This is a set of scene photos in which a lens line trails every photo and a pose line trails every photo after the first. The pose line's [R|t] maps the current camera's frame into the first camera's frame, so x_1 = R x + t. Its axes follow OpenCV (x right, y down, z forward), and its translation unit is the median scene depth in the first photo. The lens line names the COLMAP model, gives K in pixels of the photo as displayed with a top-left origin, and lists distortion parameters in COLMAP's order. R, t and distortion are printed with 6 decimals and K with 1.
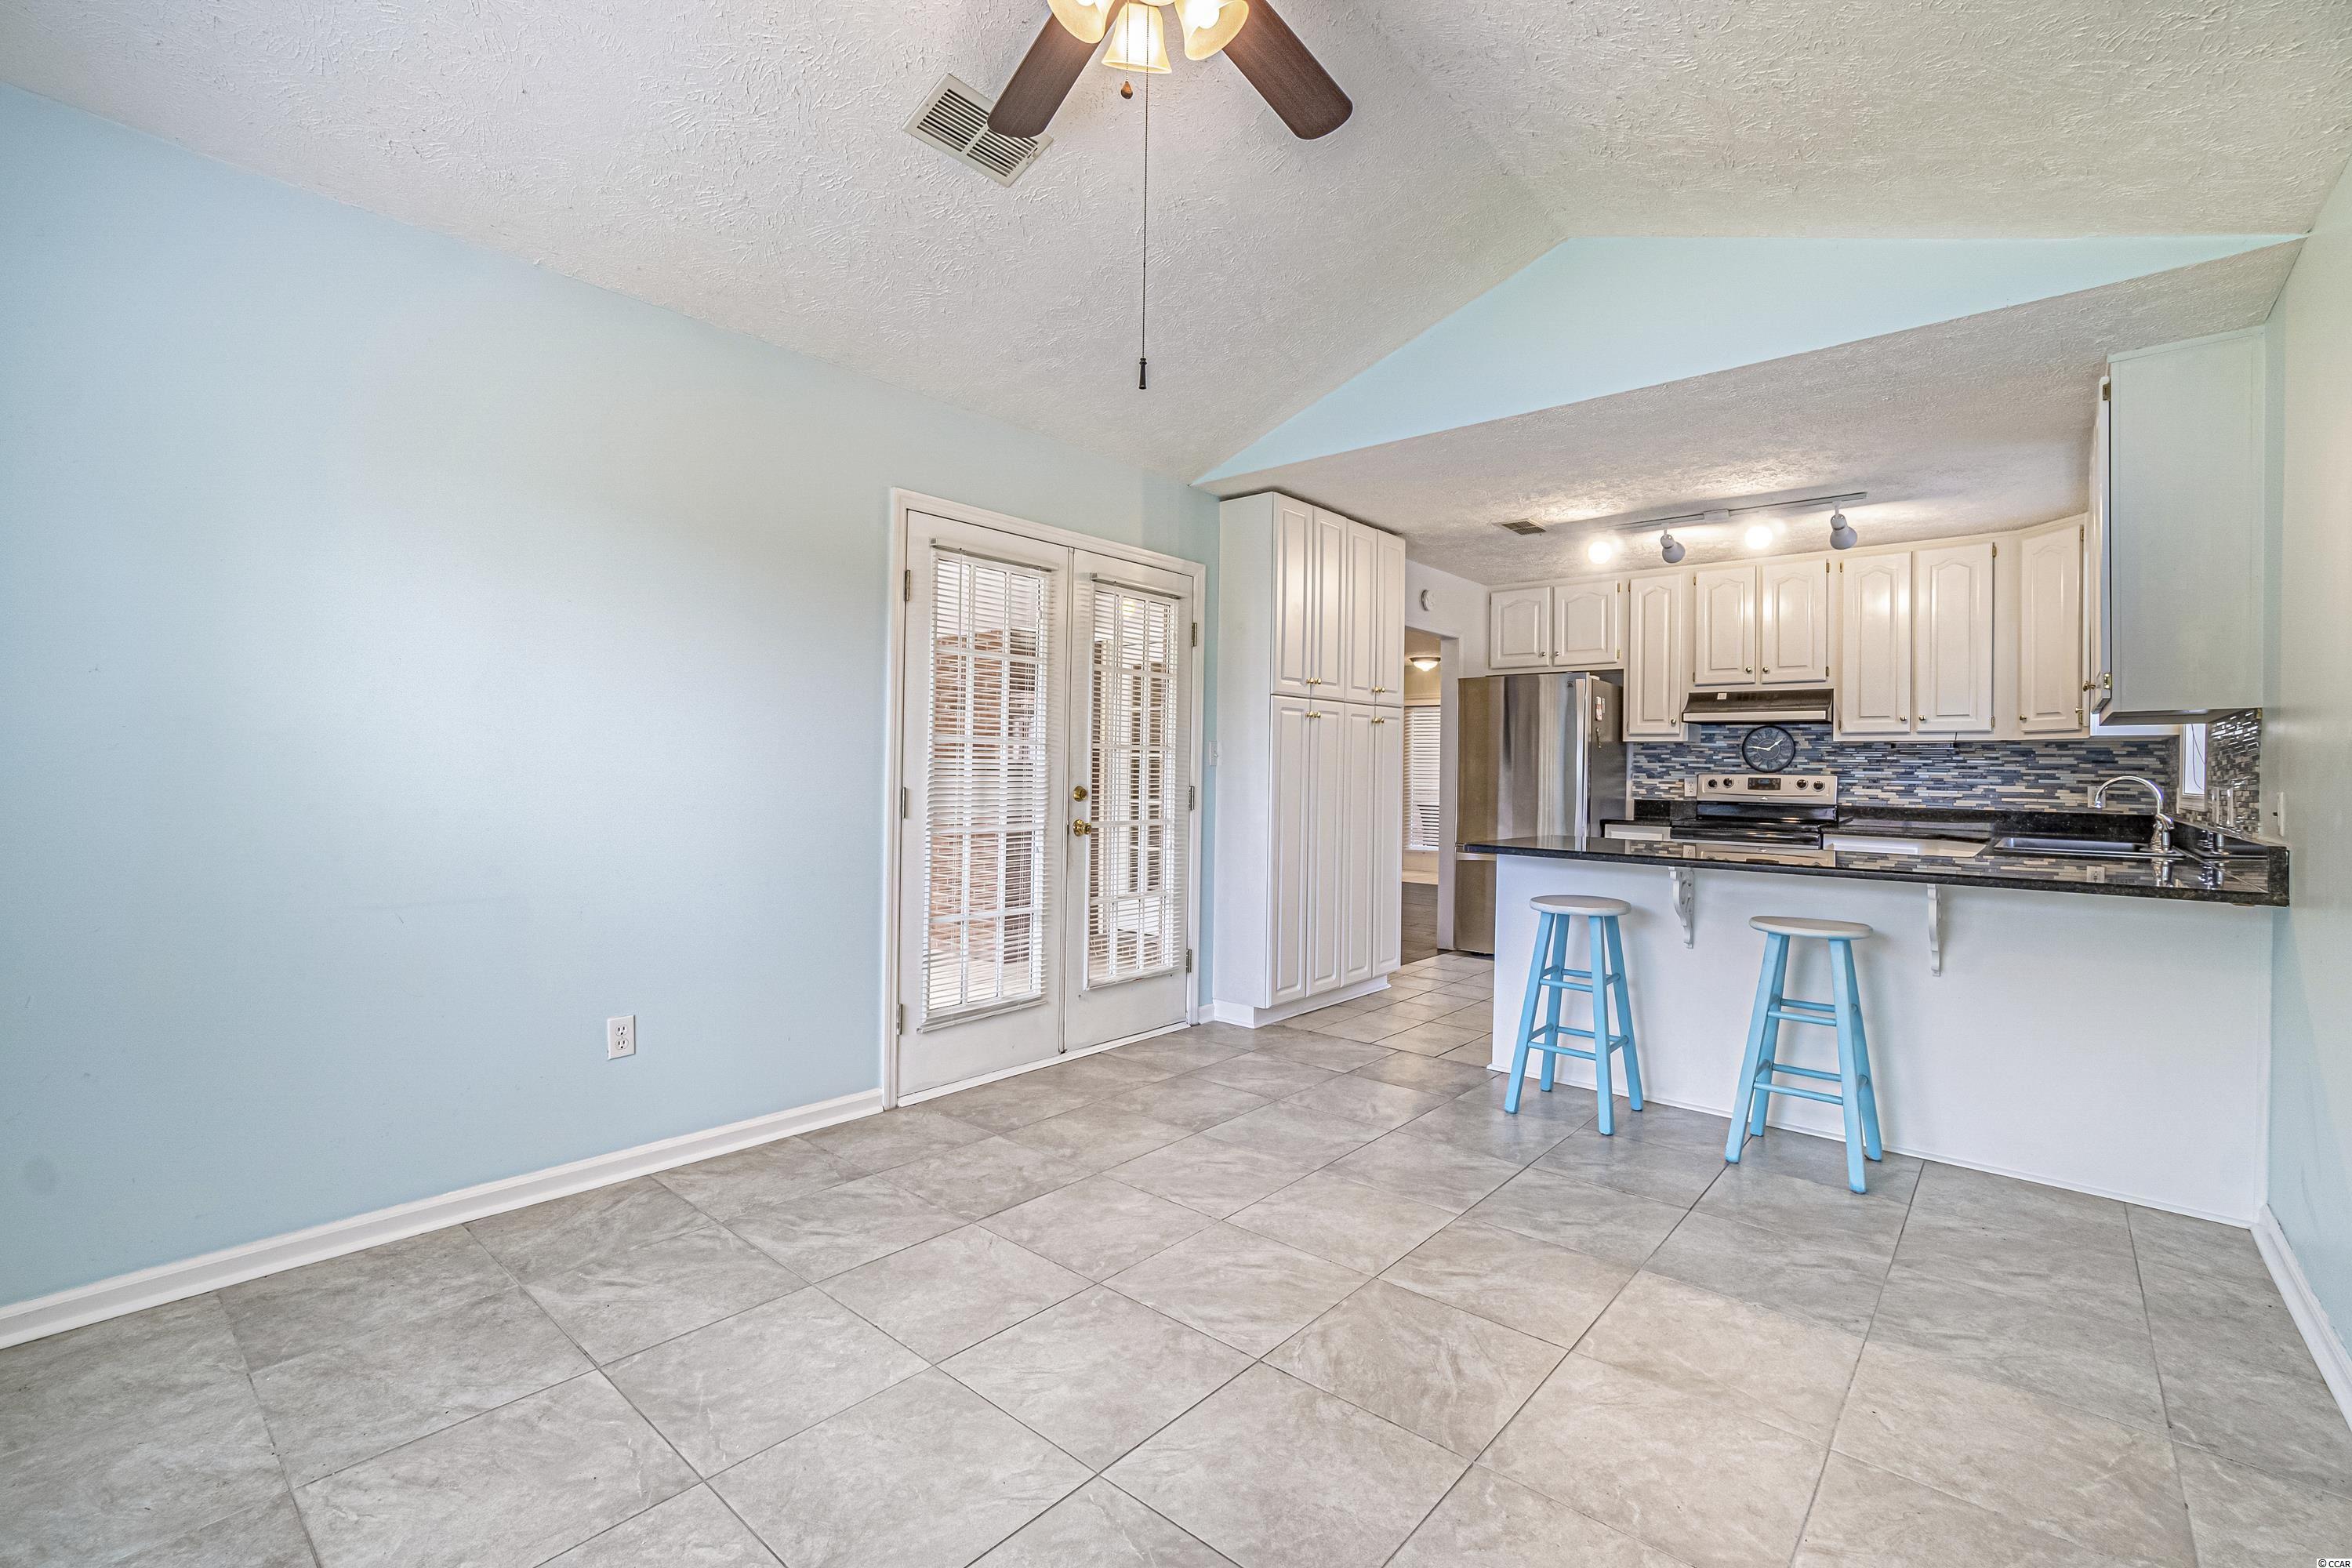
lens RADIAL K [[1032.0, 0, 1169.2], [0, 1032.0, 770.4], [0, 0, 1]] dist [-0.036240, 0.016471]
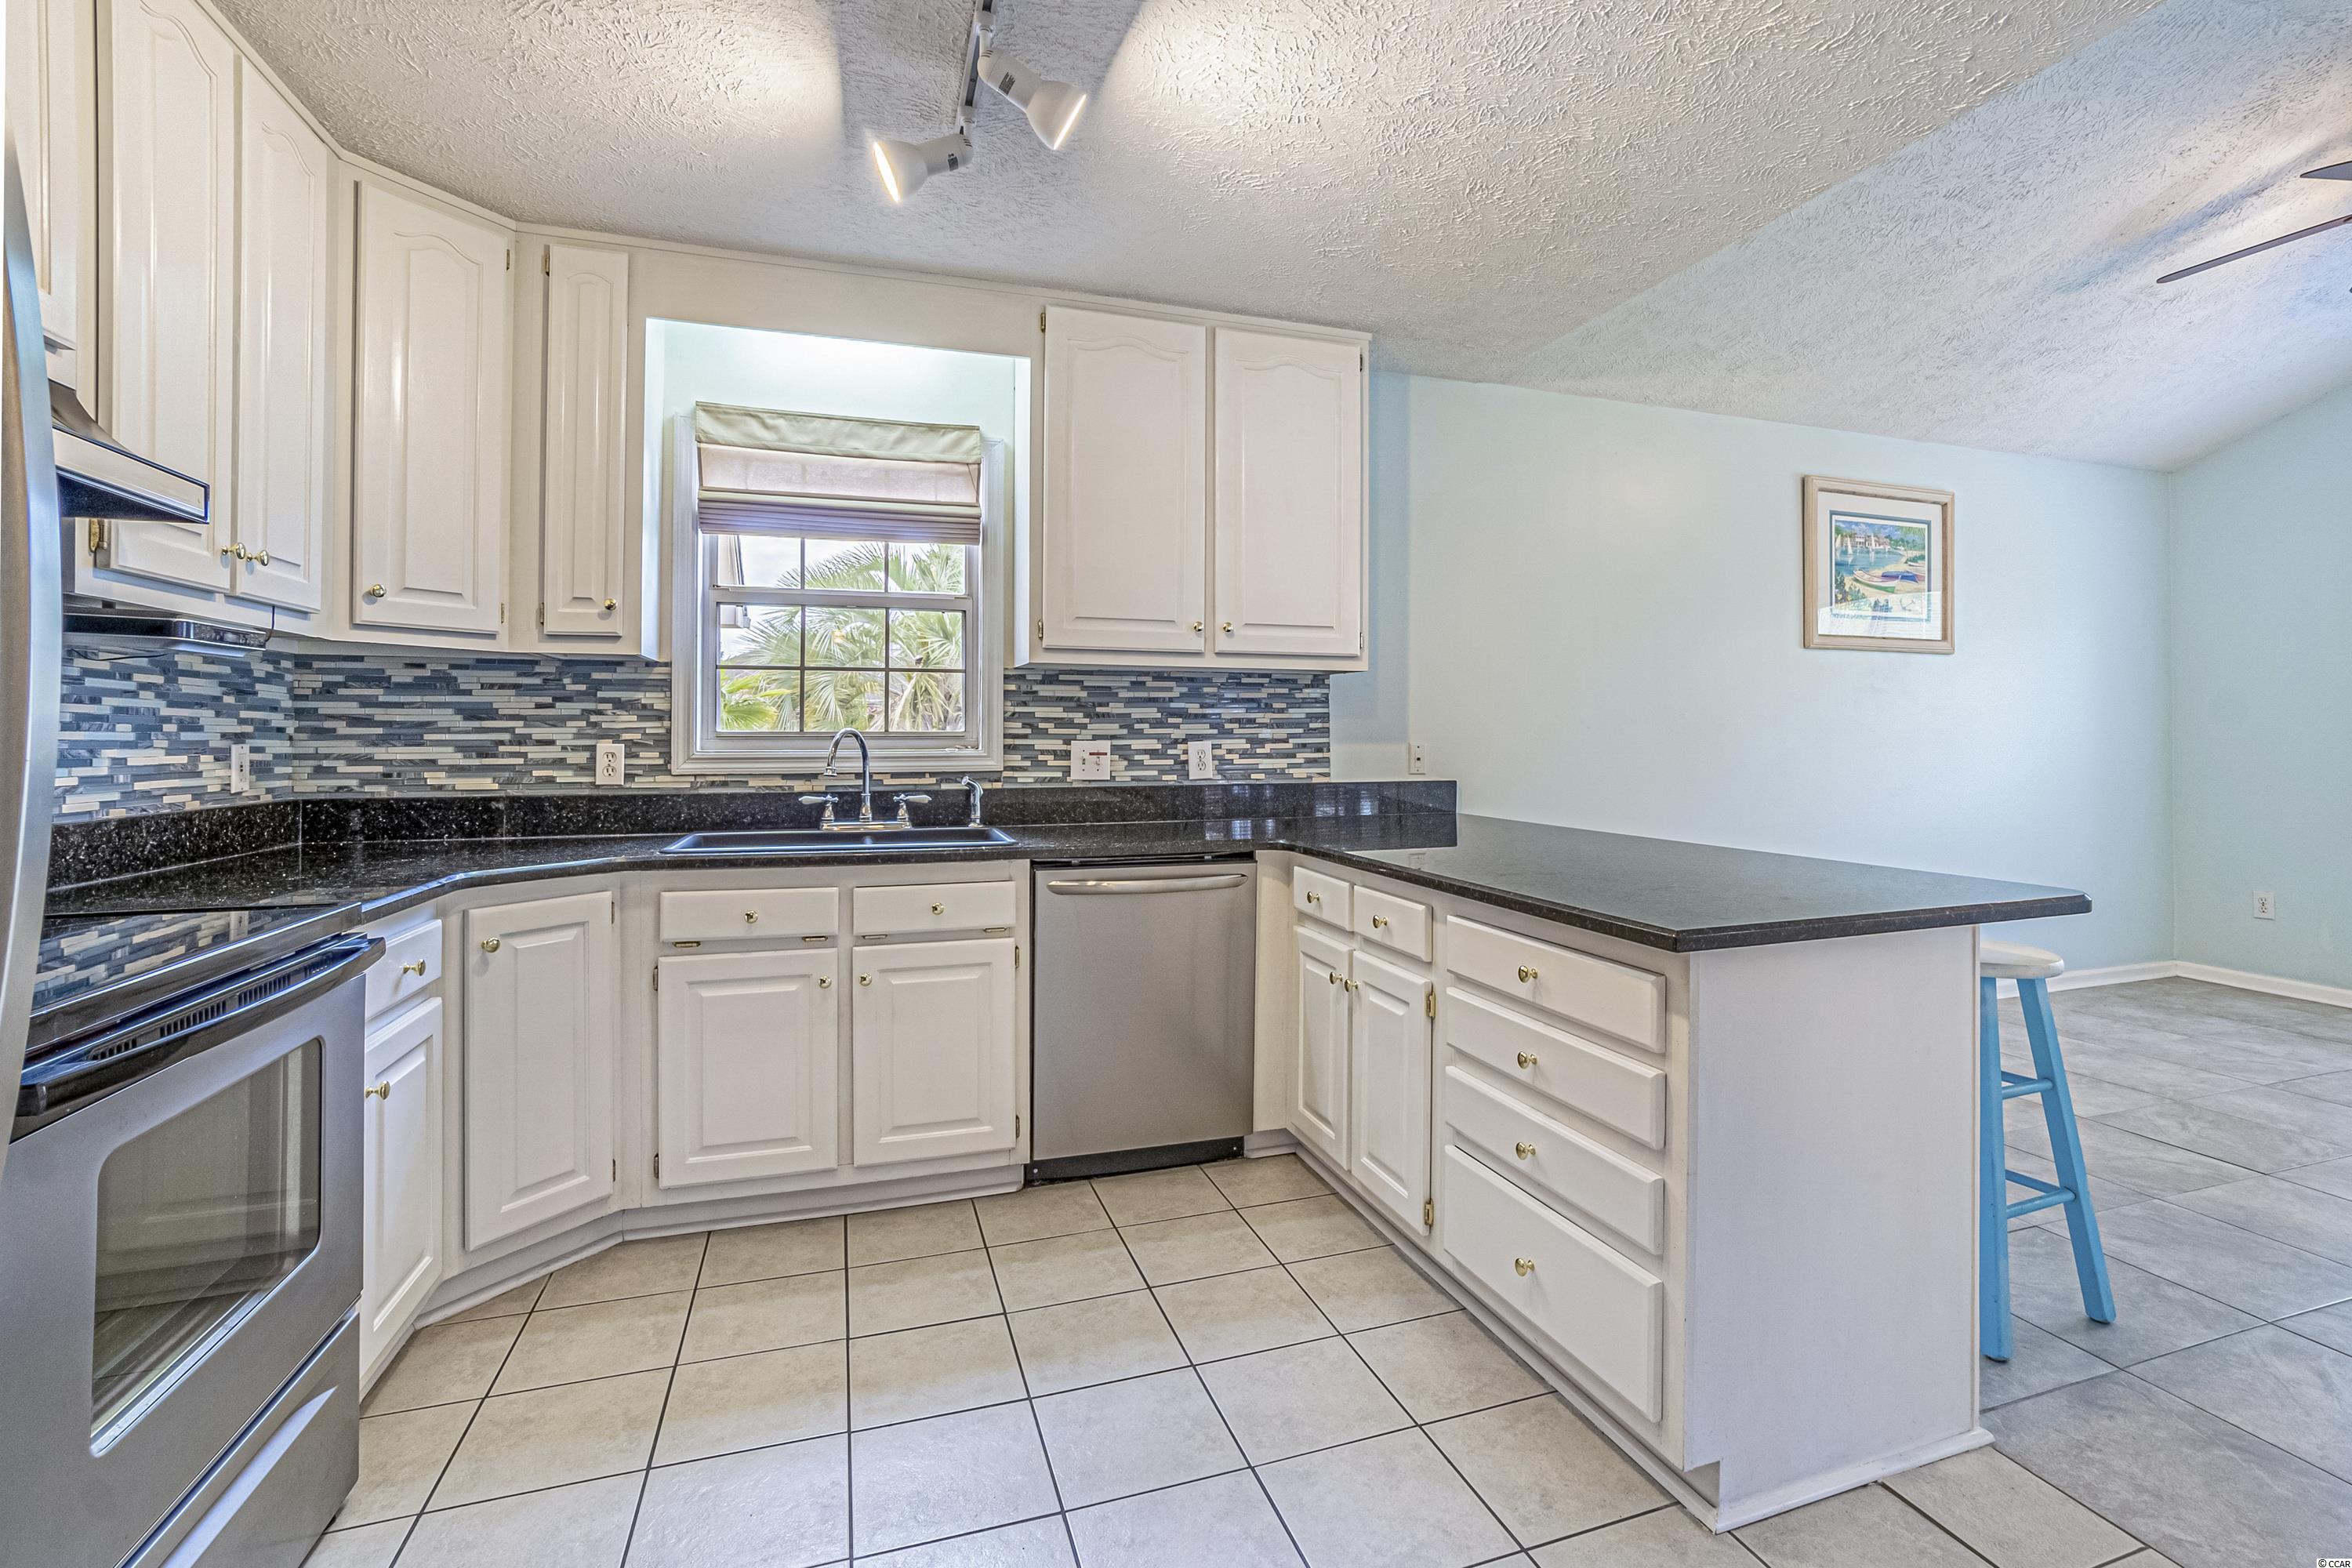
lens RADIAL K [[1083.8, 0, 1232.6], [0, 1083.8, 725.8], [0, 0, 1]] dist [-0.039560, 0.013692]
pose [[-0.870291, -0.009983, 0.492437, 0.255910], [-0.012650, 0.999918, -0.002086, 0.001978], [-0.492376, -0.008045, -0.870345, 1.054751]]
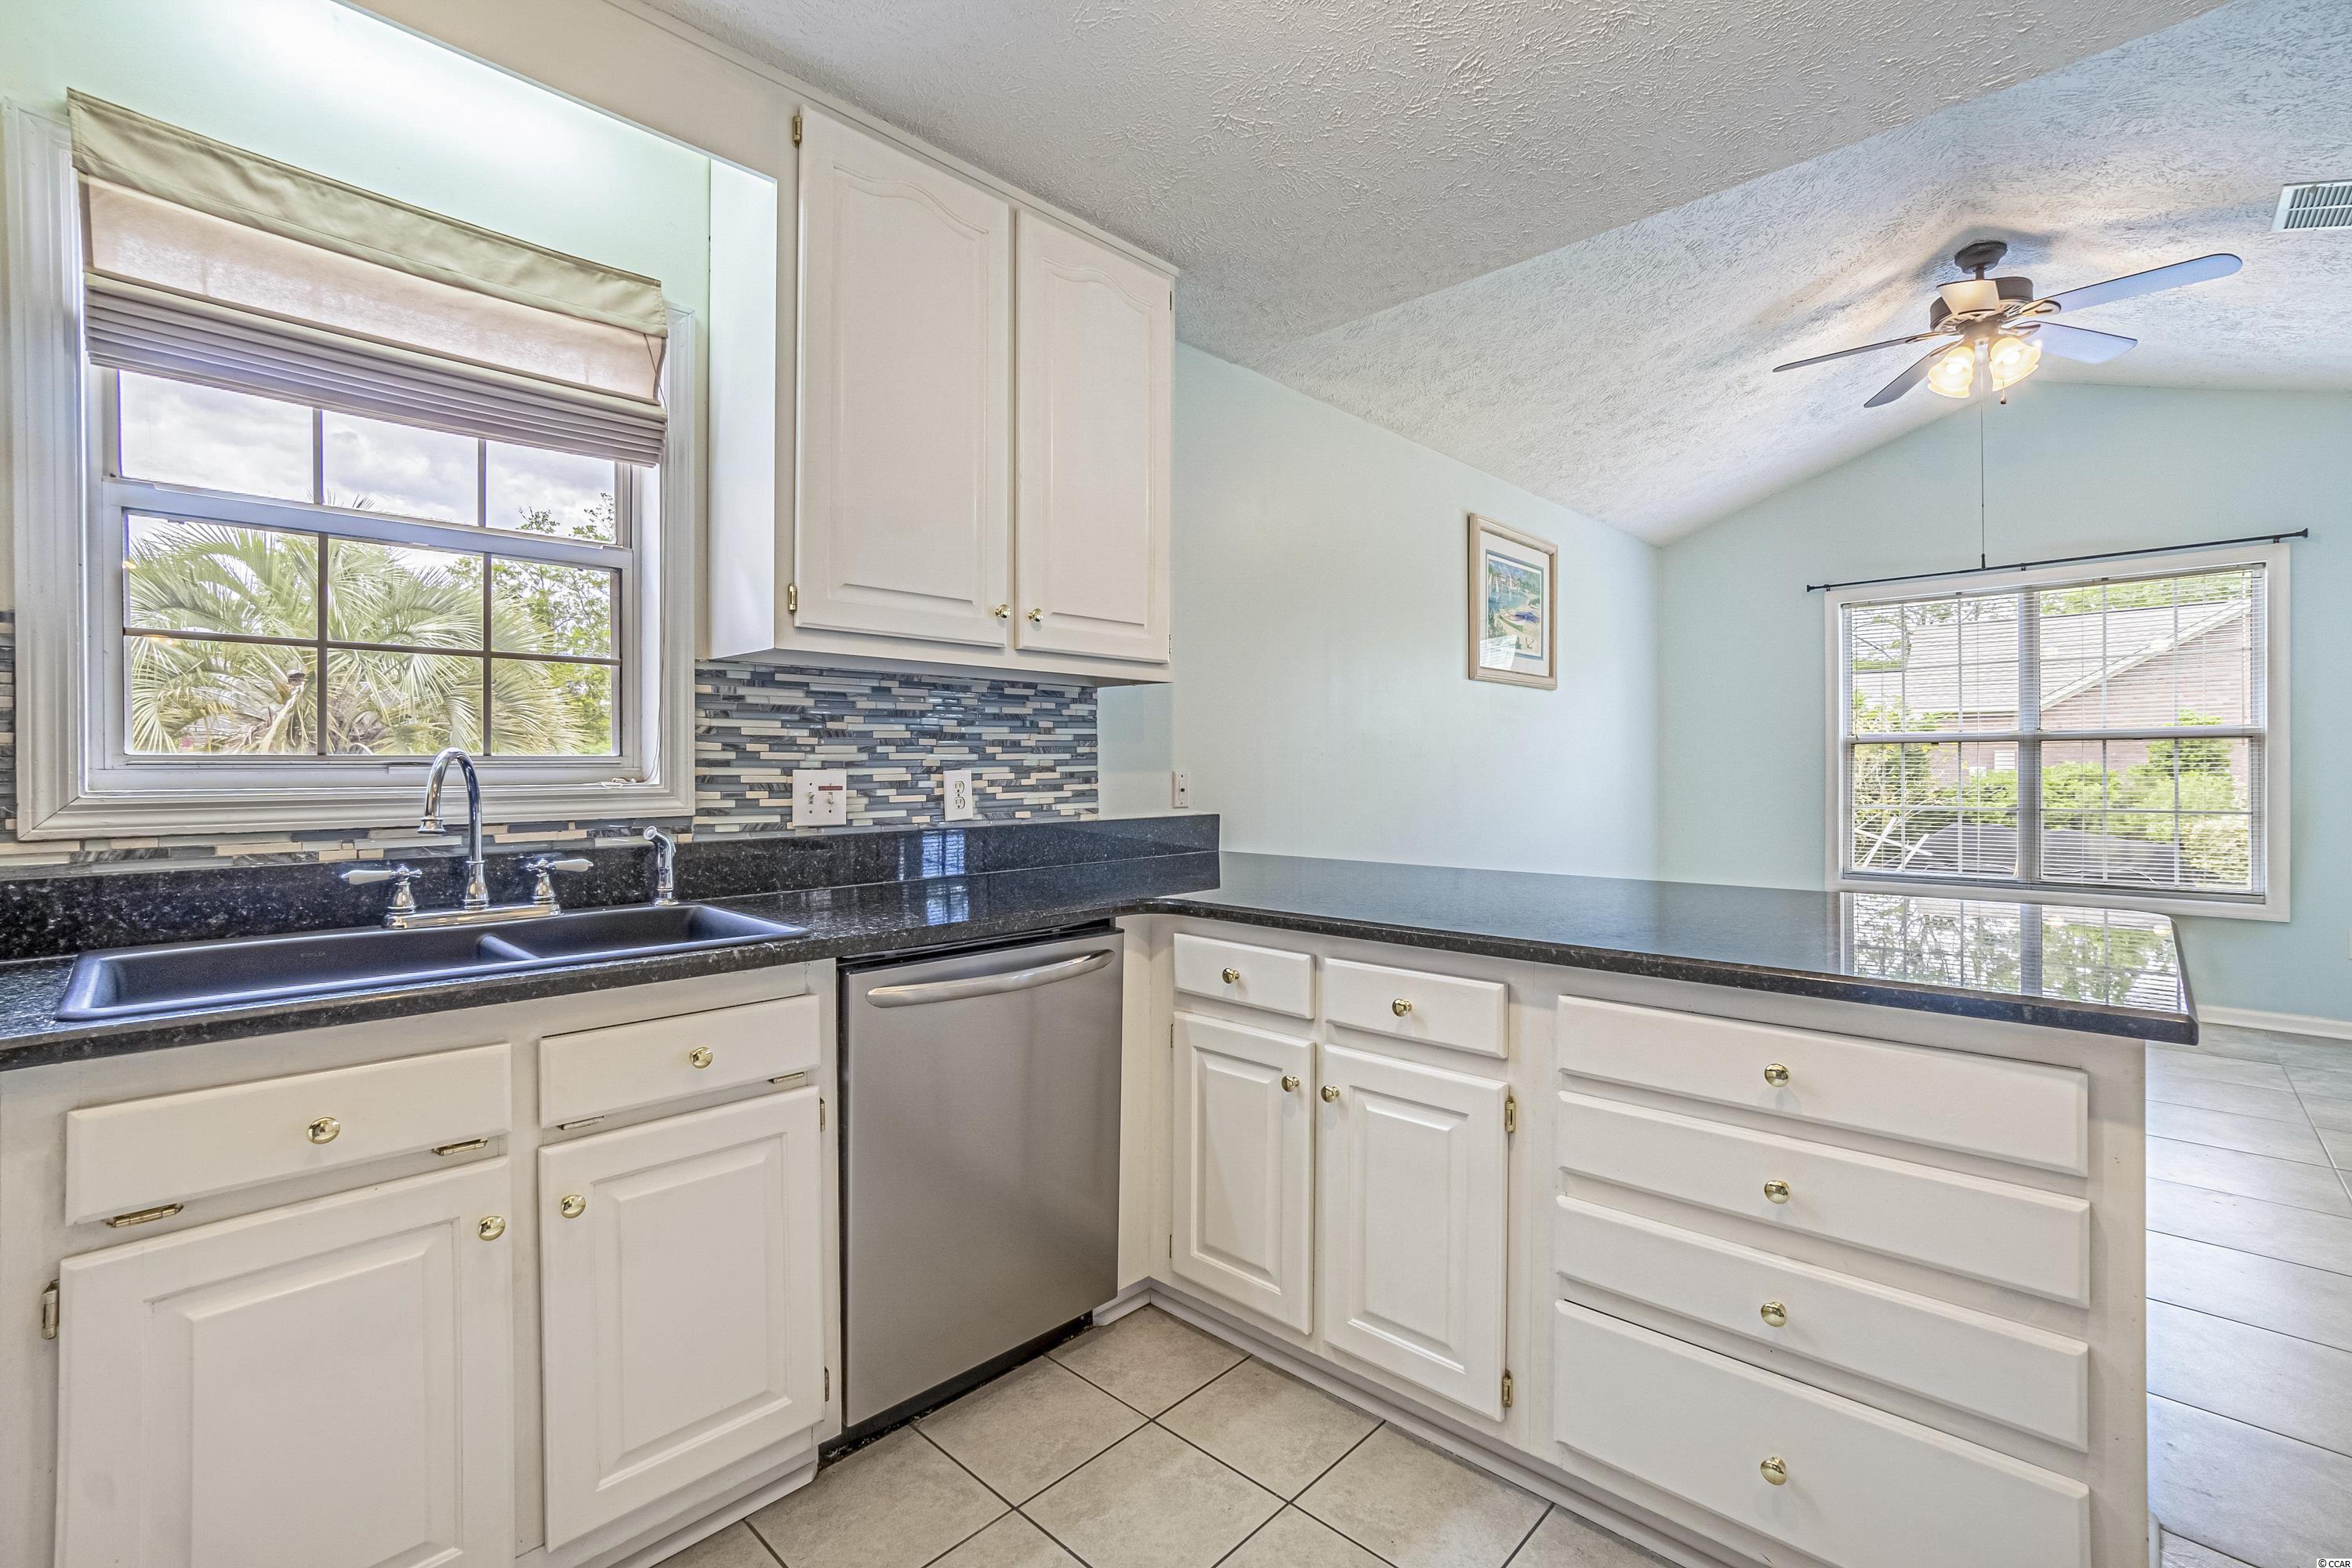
lens RADIAL K [[1032.0, 0, 1169.2], [0, 1032.0, 770.4], [0, 0, 1]] dist [-0.036240, 0.016471]
pose [[-0.998492, -0.010910, 0.053803, 0.456353], [-0.010752, 0.999937, 0.003212, 0.007397], [-0.053835, 0.002629, -0.998546, 0.964625]]
